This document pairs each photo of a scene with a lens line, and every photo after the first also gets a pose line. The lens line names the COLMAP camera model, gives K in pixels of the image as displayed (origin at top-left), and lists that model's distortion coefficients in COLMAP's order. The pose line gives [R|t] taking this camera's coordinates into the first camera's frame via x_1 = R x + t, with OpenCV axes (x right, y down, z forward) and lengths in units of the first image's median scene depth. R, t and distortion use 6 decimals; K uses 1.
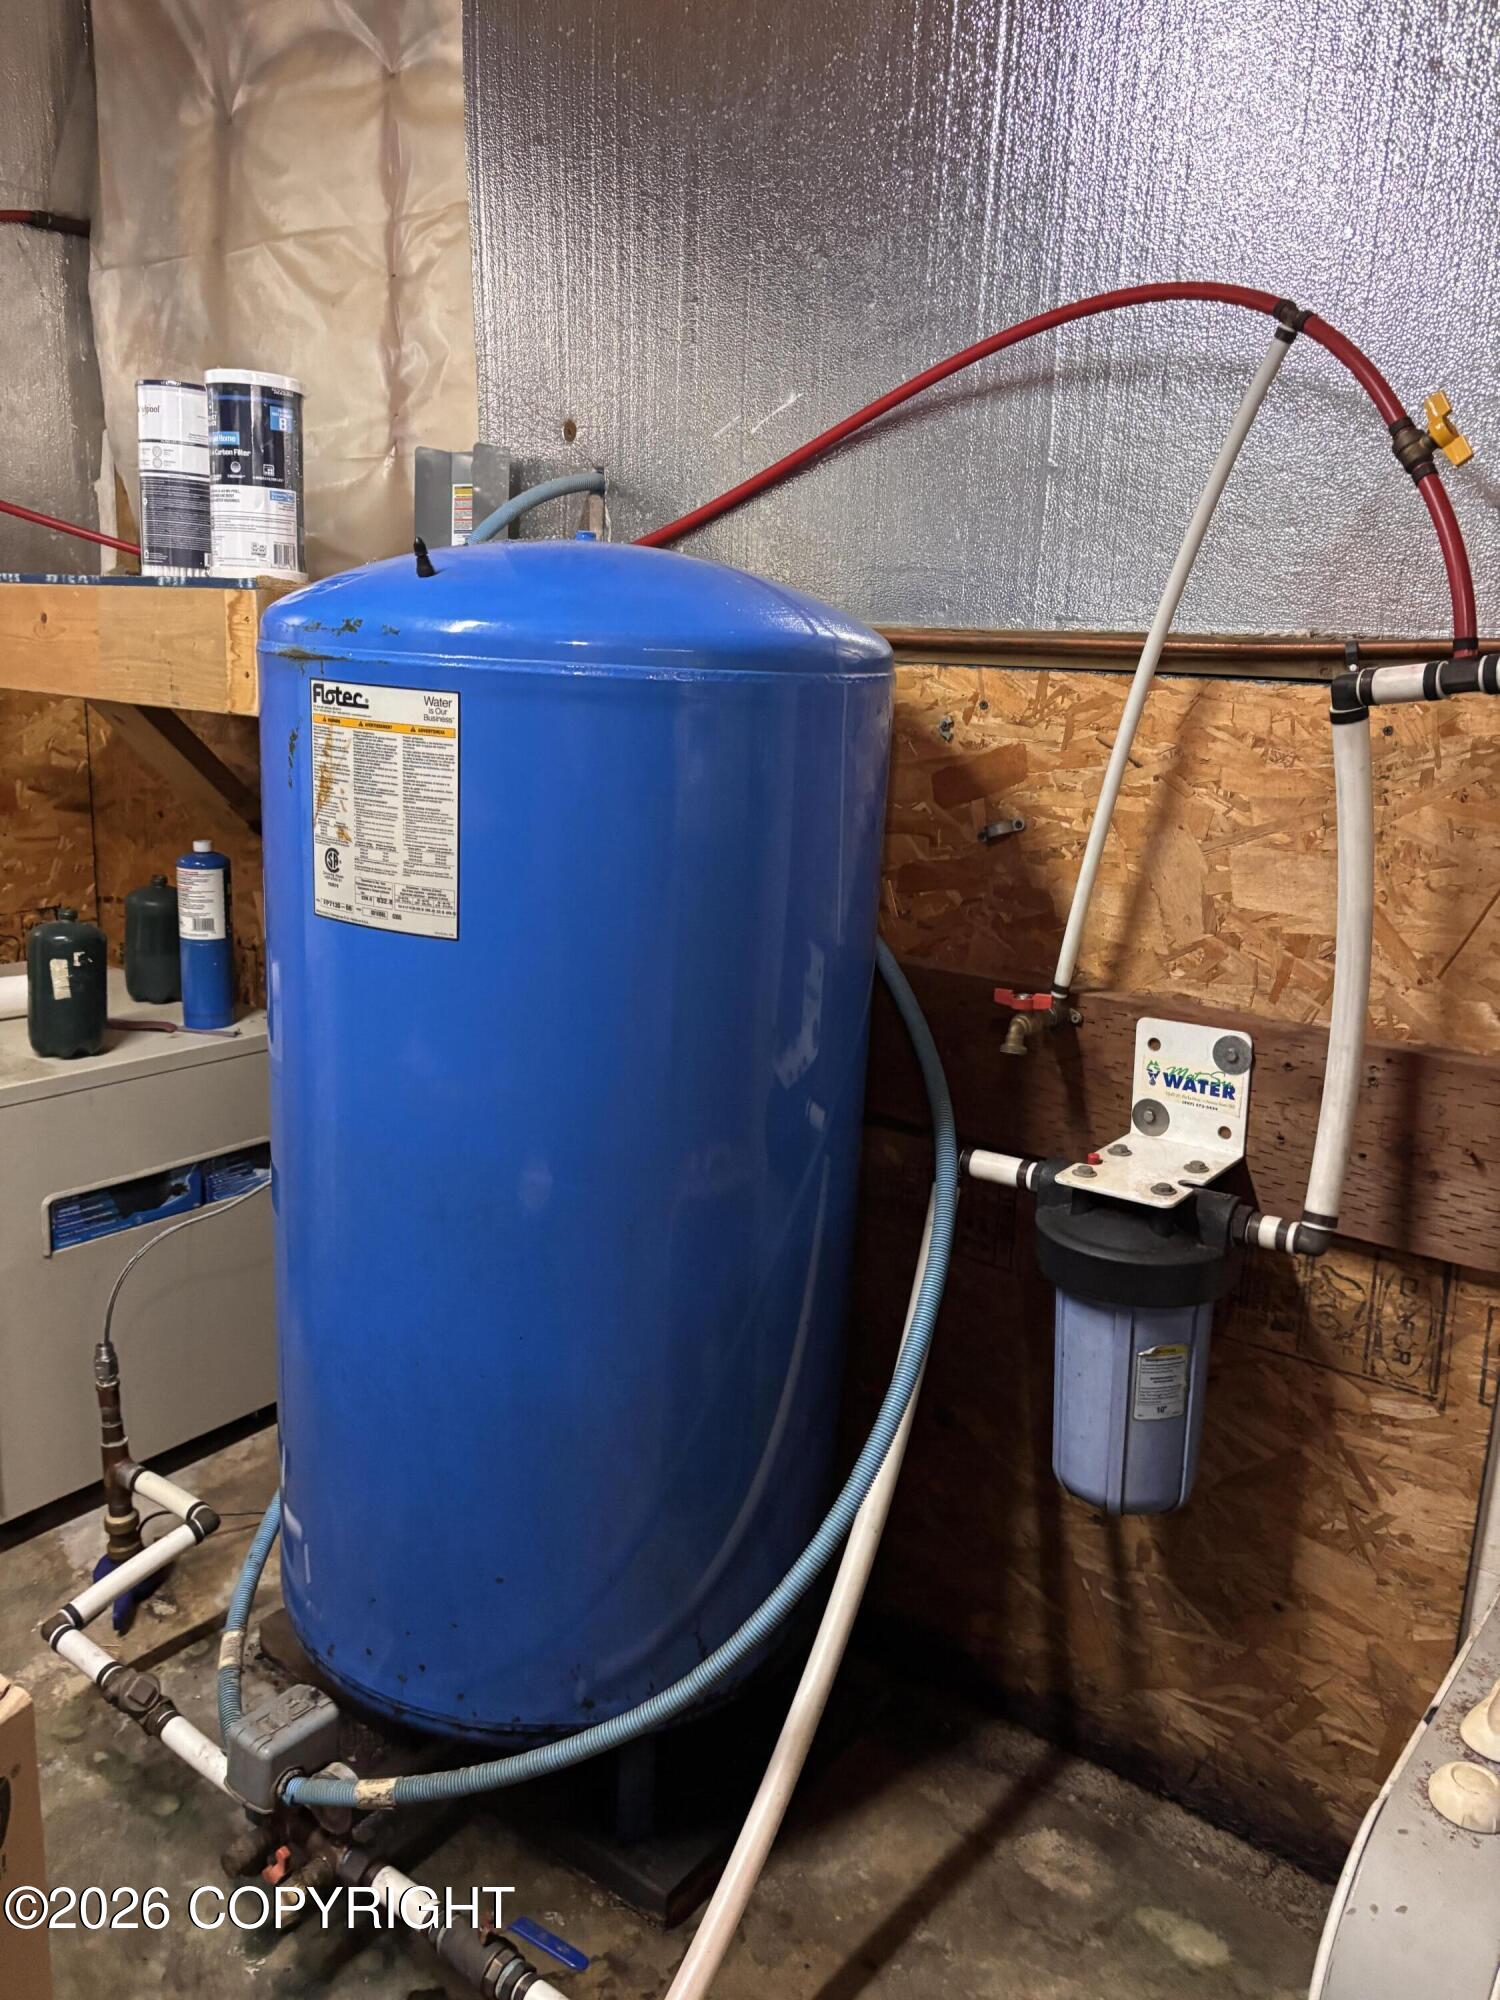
lens RADIAL K [[1469.7, 0, 750.0], [0, 1469.7, 1000.0], [0, 0, 1]] dist [-0.005525, -0.001027]
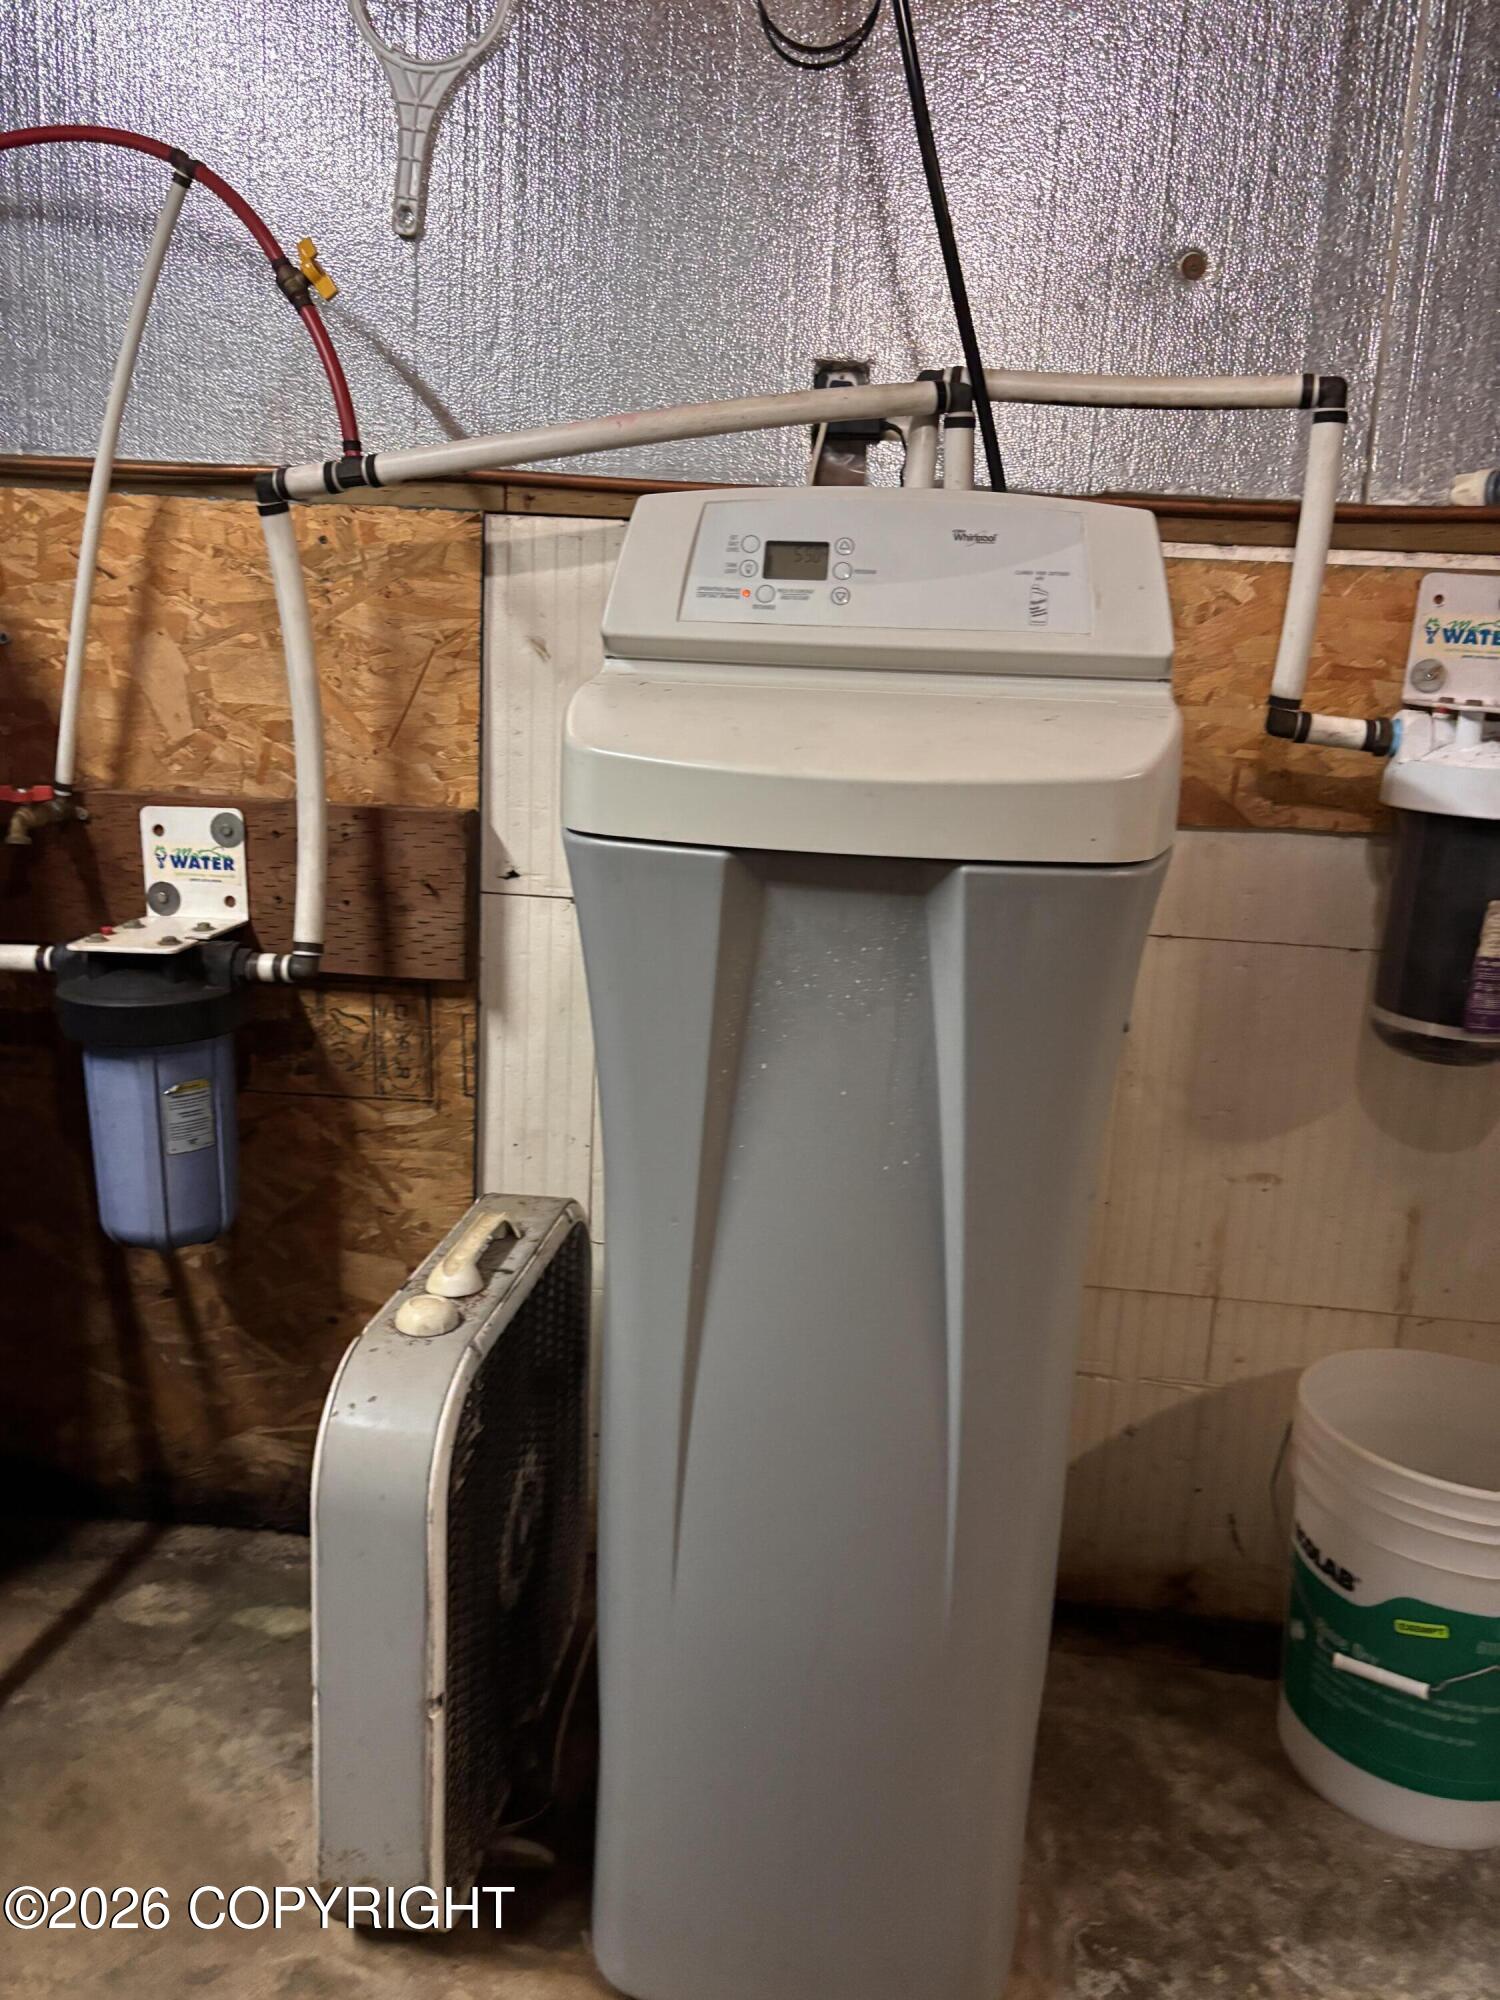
lens RADIAL K [[1531.3, 0, 750.0], [0, 1531.3, 1000.0], [0, 0, 1]] dist [0.005519, 0.009697]
pose [[0.854754, -0.102666, 0.508778, 0.059343], [0.116350, 0.993196, 0.004947, 0.205992], [-0.505824, 0.054968, 0.860884, -0.203611]]
